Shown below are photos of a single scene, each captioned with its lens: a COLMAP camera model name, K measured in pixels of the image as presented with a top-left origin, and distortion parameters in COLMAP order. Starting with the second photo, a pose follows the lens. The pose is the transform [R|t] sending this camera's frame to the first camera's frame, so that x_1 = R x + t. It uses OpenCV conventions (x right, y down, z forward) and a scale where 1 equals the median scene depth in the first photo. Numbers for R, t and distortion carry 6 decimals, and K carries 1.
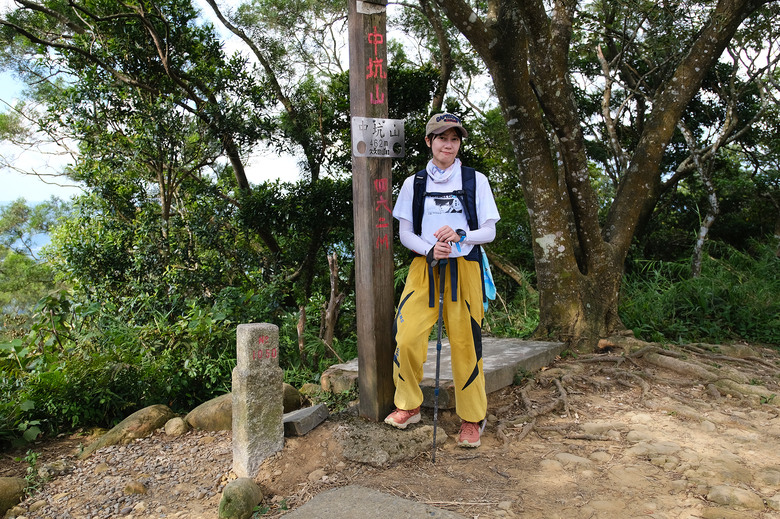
lens RADIAL K [[648.2, 0, 390.6], [0, 648.2, 258.6], [0, 0, 1]] dist [0.002599, 0.001341]
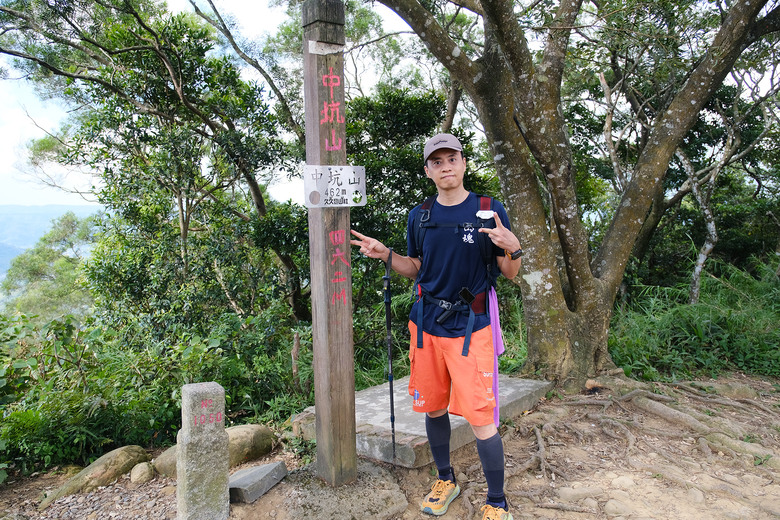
lens RADIAL K [[582.0, 0, 388.7], [0, 582.0, 261.2], [0, 0, 1]] dist [0.010433, -0.012249]
pose [[0.998556, 0.010268, -0.052734, 0.066864], [-0.010057, 0.999940, 0.004277, -0.053365], [0.052774, -0.003740, 0.998599, 0.105985]]
